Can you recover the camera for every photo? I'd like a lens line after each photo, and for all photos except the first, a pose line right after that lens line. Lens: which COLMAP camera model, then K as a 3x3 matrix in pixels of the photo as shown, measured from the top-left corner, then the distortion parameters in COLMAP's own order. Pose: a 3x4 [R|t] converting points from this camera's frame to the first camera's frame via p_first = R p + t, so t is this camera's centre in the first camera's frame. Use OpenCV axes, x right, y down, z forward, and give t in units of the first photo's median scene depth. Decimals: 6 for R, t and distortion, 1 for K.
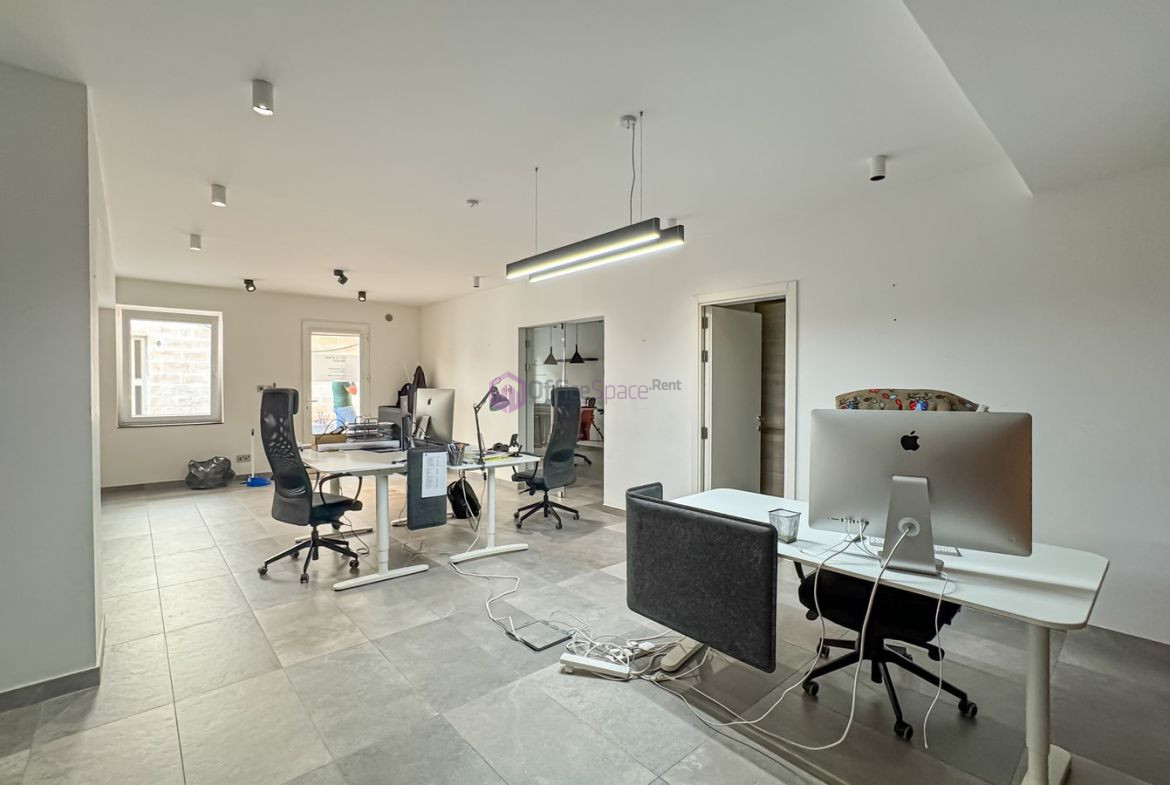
lens RADIAL K [[505.6, 0, 588.0], [0, 505.6, 395.5], [0, 0, 1]] dist [-0.023624, 0.008740]
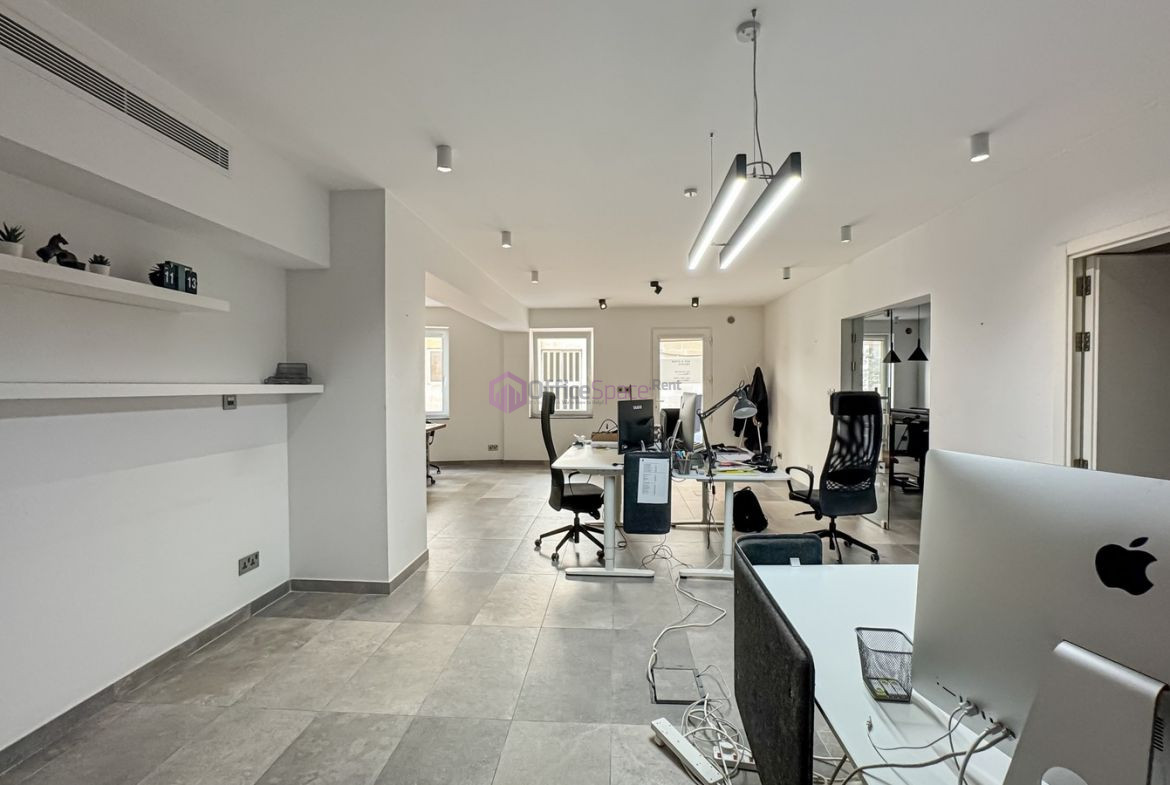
lens RADIAL K [[502.3, 0, 585.0], [0, 502.3, 392.5], [0, 0, 1]] dist [-0.057476, 0.031324]
pose [[0.719206, 0.007598, -0.694755, 0.210931], [-0.011448, 0.999934, -0.000916, -0.009198], [0.694702, 0.008612, 0.719246, 0.165858]]
